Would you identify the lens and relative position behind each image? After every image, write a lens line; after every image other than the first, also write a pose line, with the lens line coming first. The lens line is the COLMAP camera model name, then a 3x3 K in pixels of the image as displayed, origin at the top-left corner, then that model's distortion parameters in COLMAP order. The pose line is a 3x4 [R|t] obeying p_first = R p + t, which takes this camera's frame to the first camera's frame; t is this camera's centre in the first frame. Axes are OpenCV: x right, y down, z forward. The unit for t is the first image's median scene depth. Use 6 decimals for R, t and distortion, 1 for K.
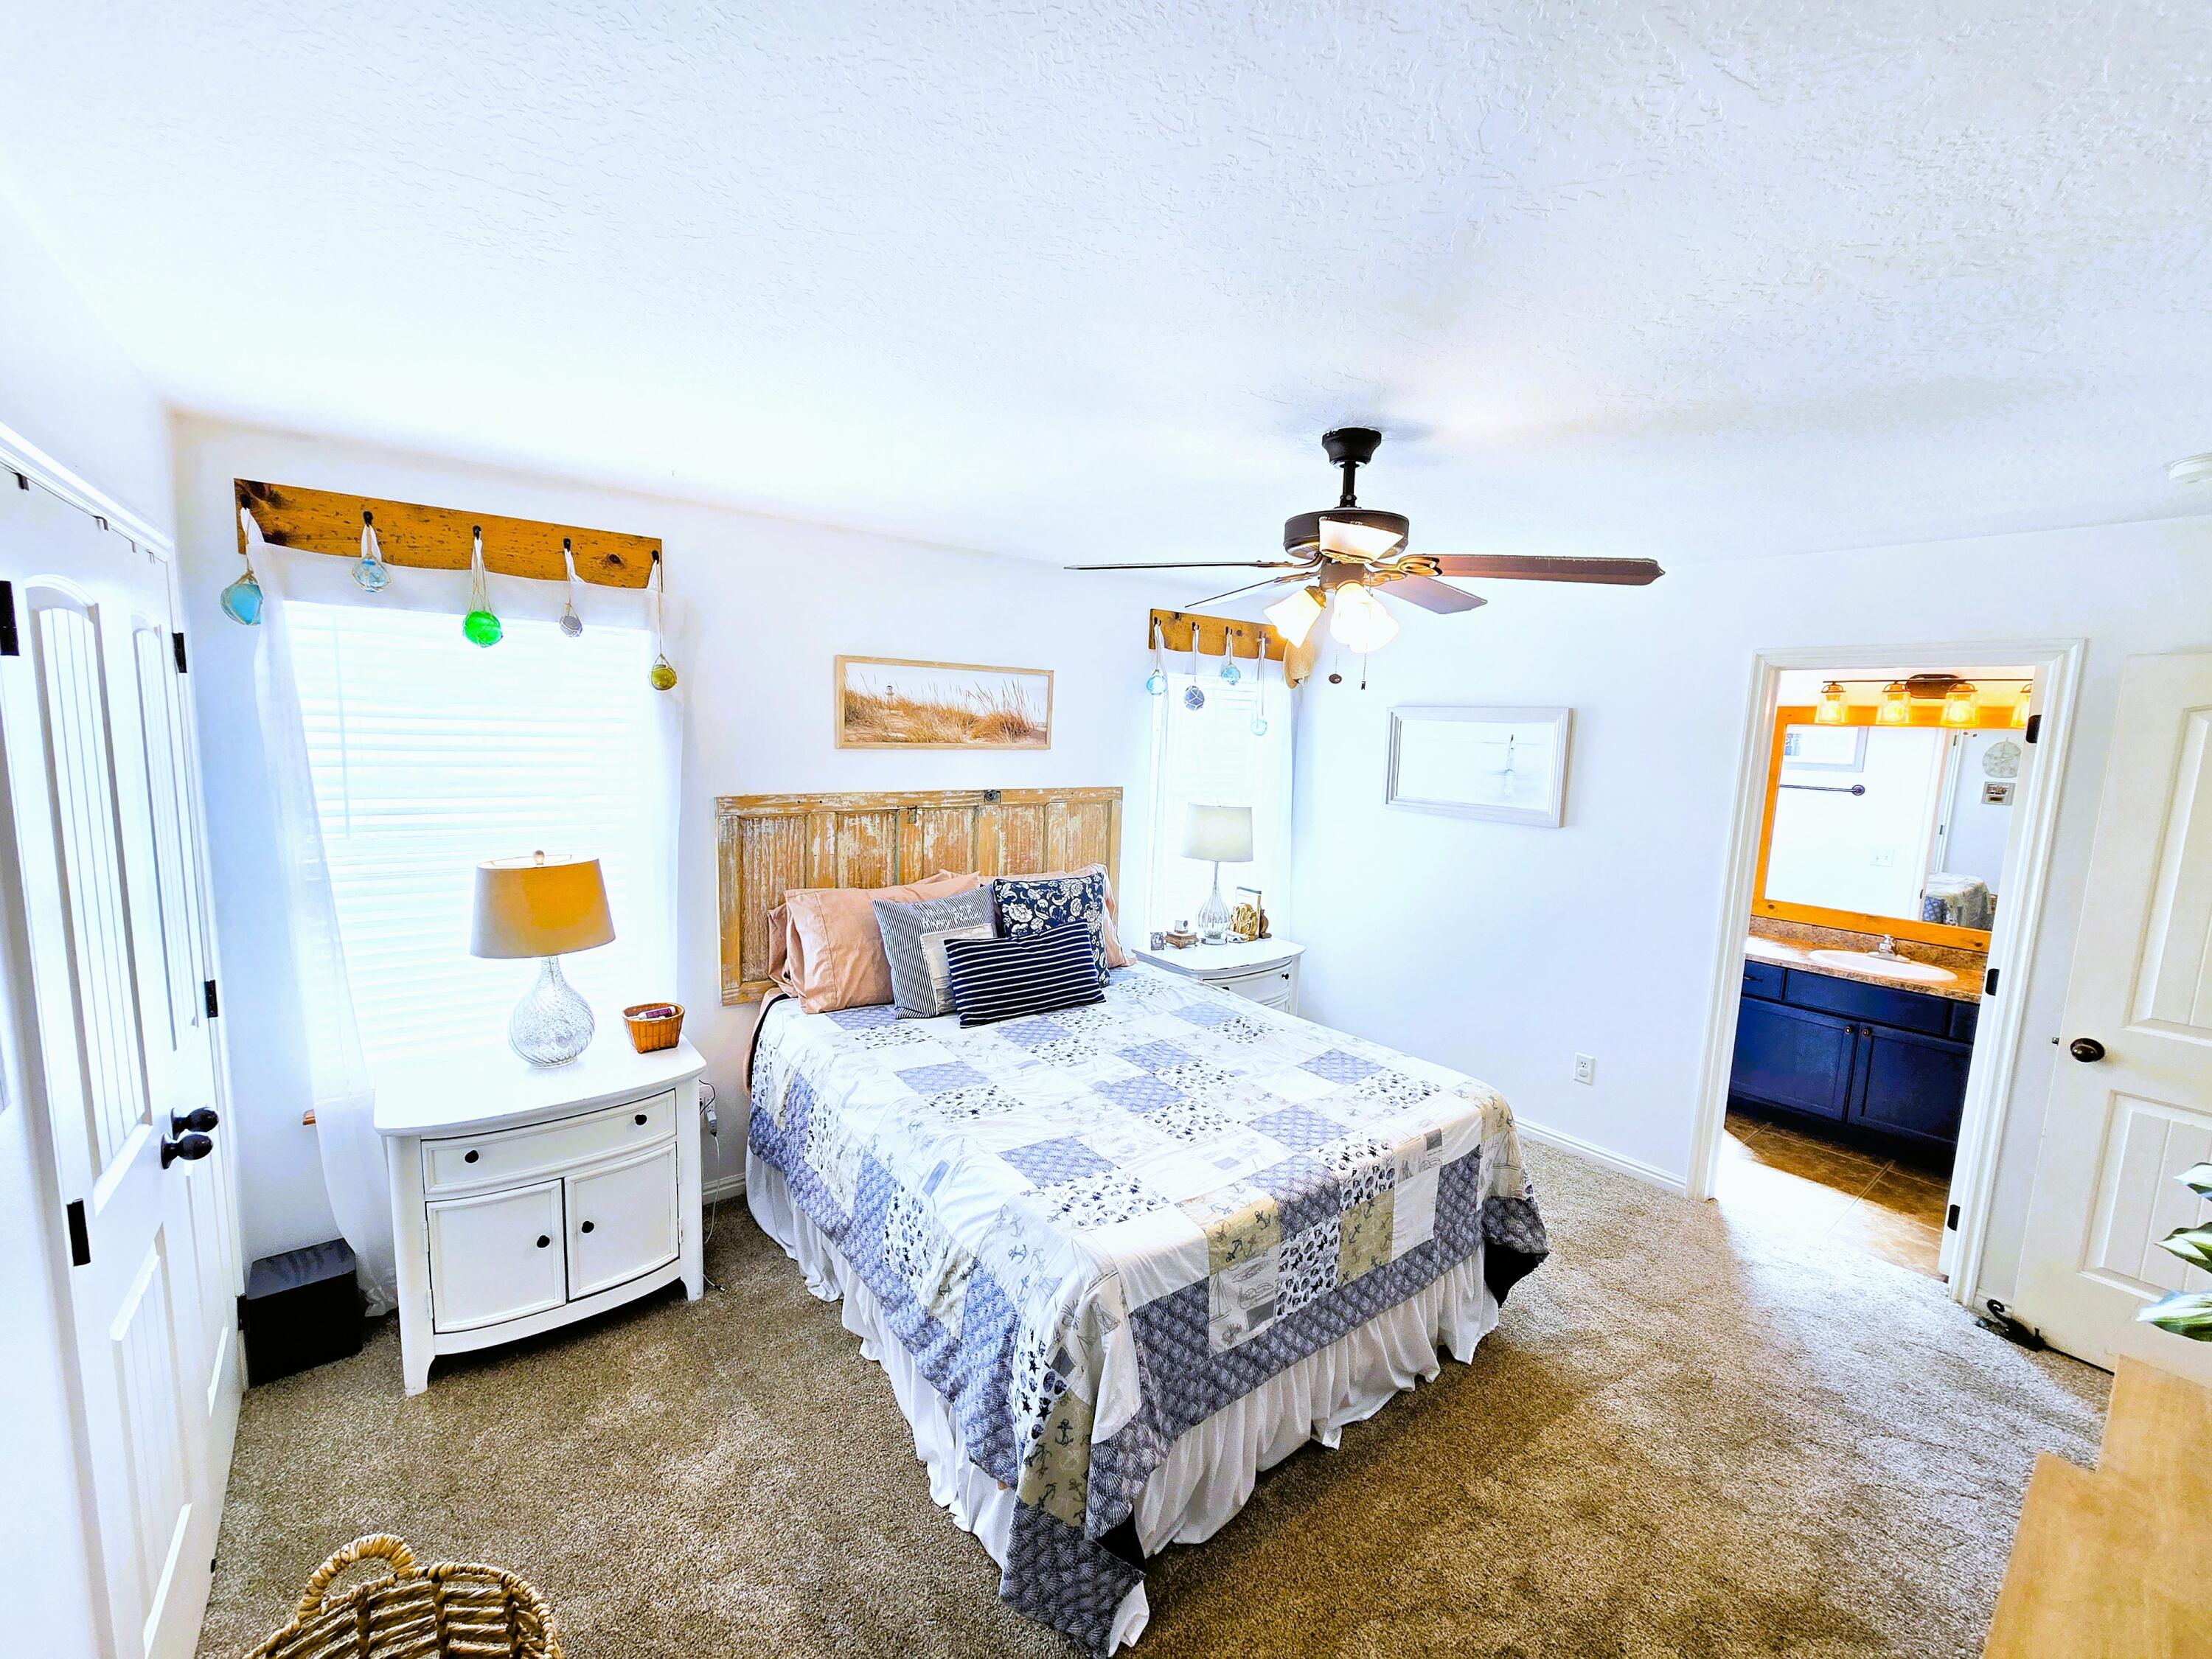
lens RADIAL K [[904.6, 0, 1119.3], [0, 904.6, 838.4], [0, 0, 1]] dist [-0.001576, 0.000114]
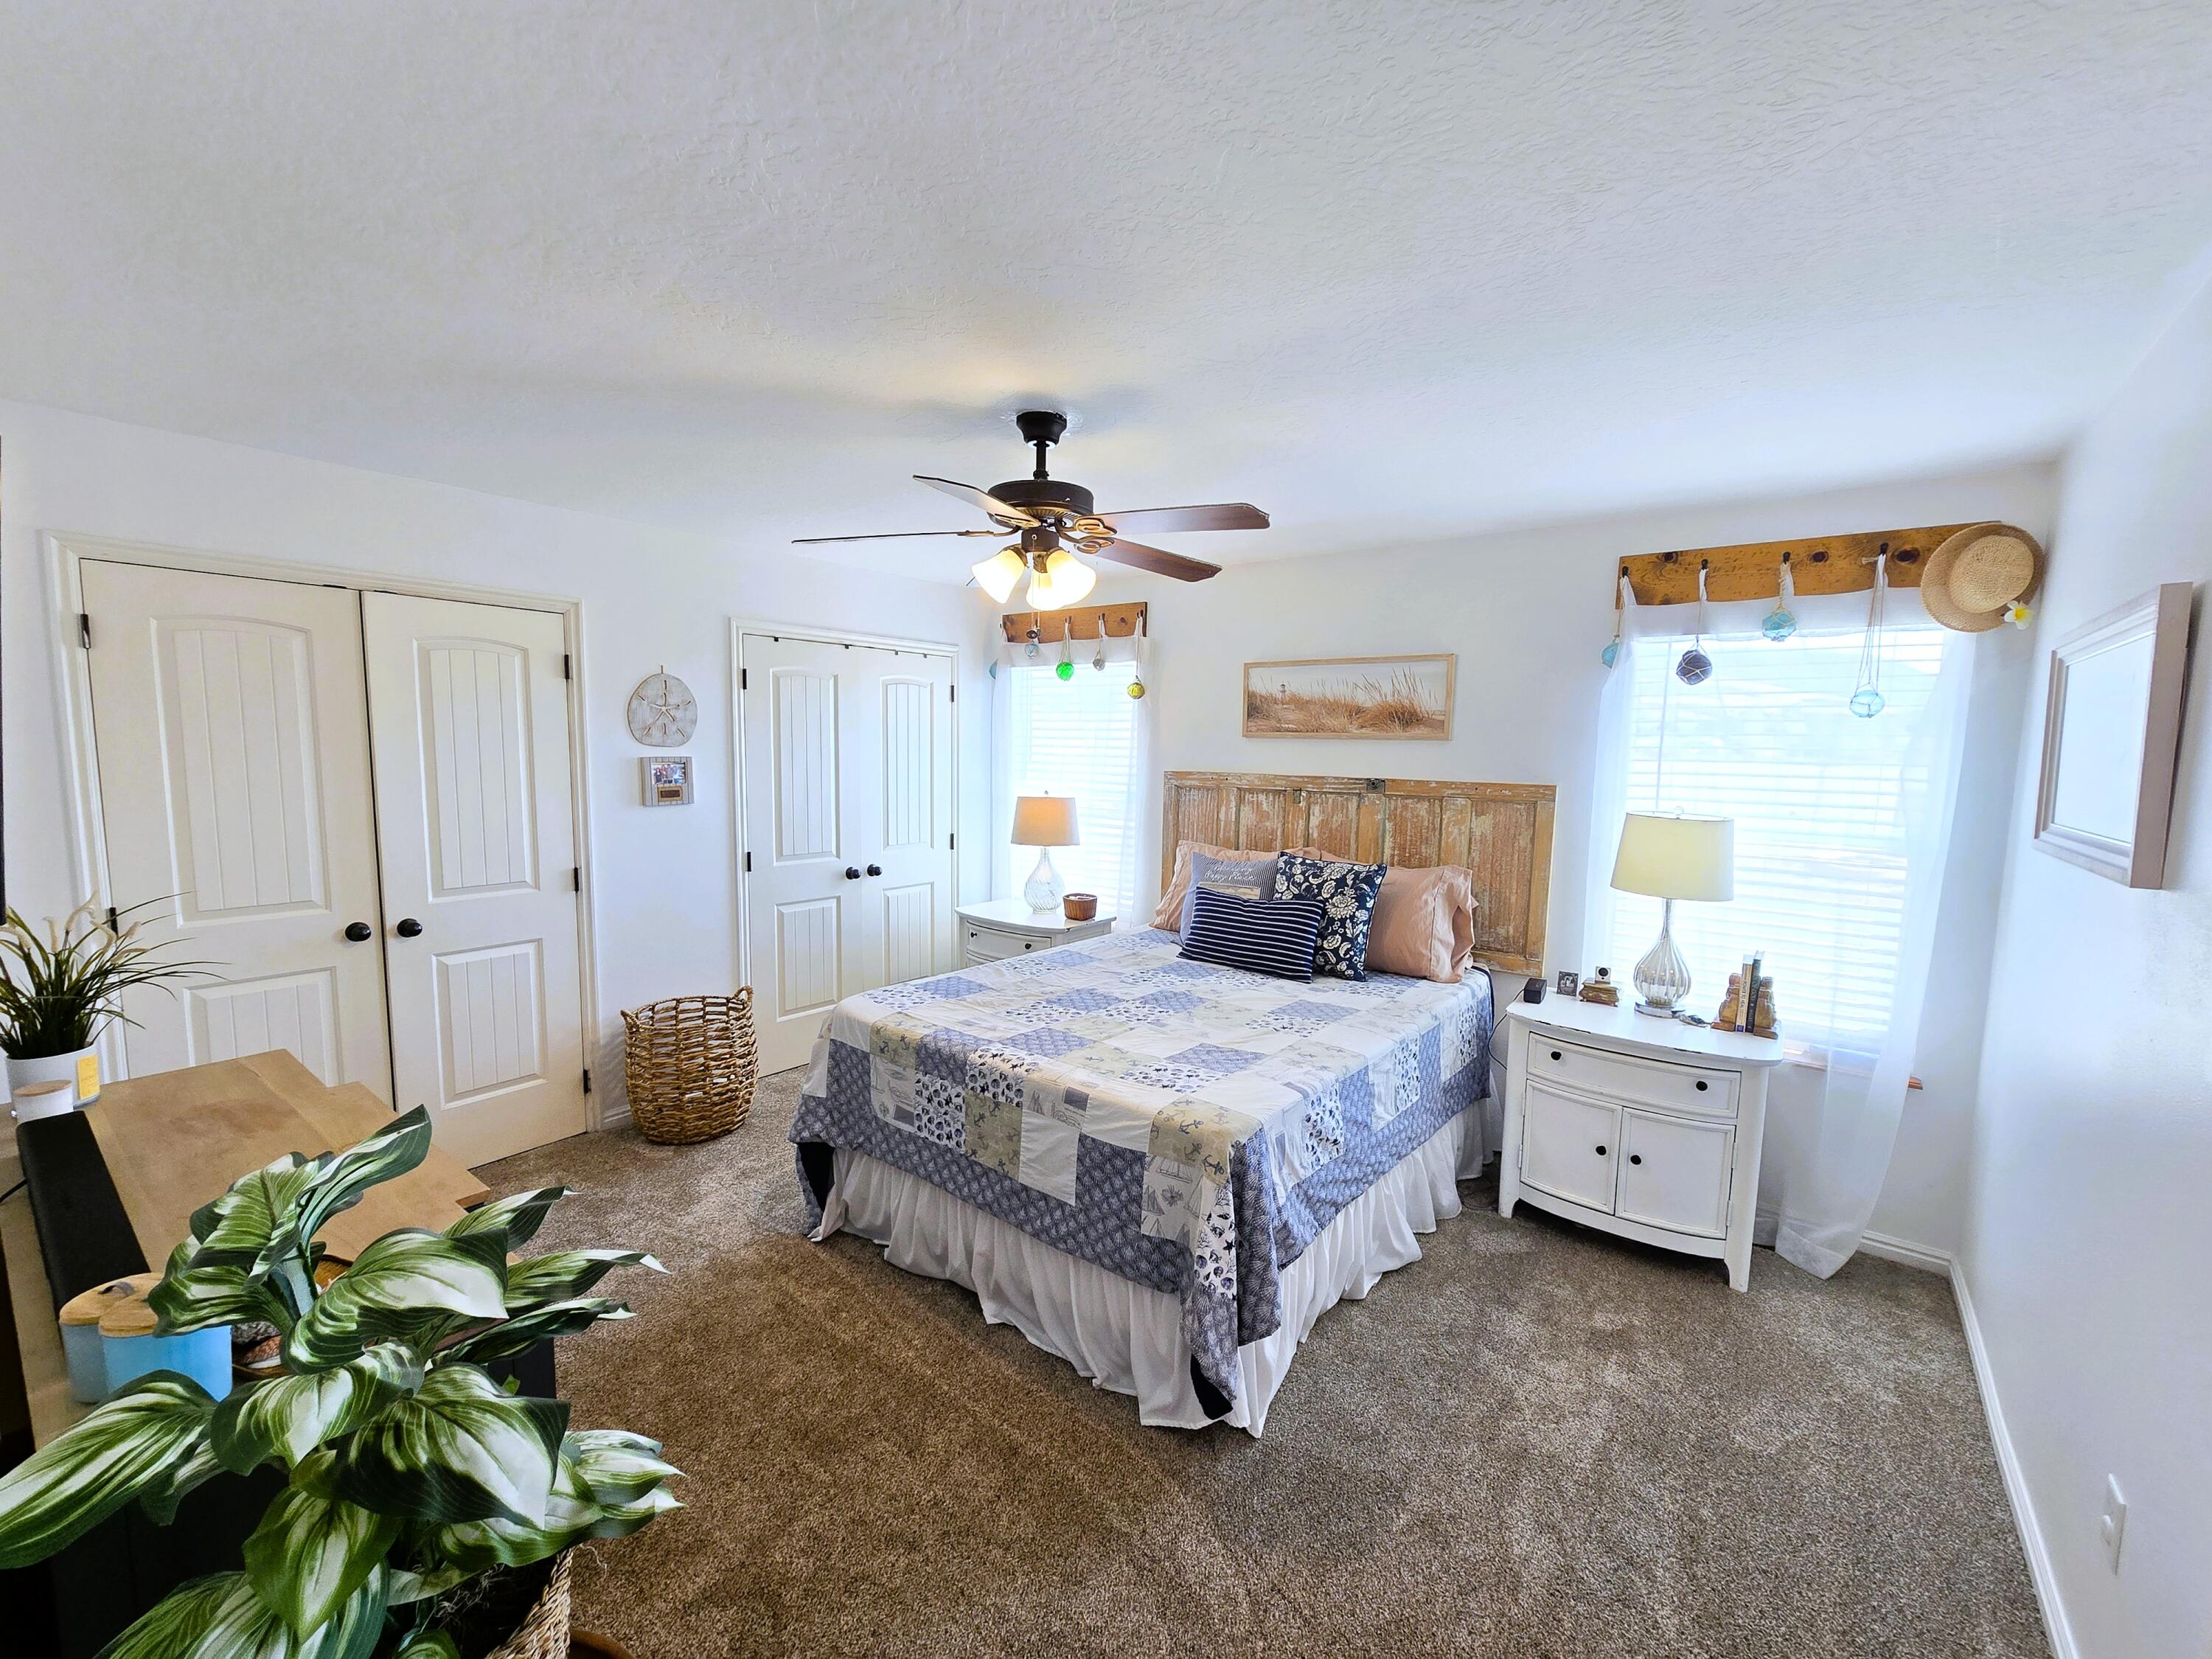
lens RADIAL K [[909.4, 0, 1117.0], [0, 909.4, 839.3], [0, 0, 1]] dist [-0.001786, 0.000136]
pose [[0.236408, 0.072151, -0.968971, 0.867119], [-0.135277, 0.989971, 0.040710, 0.012529], [0.962191, 0.121455, 0.243798, 0.530849]]
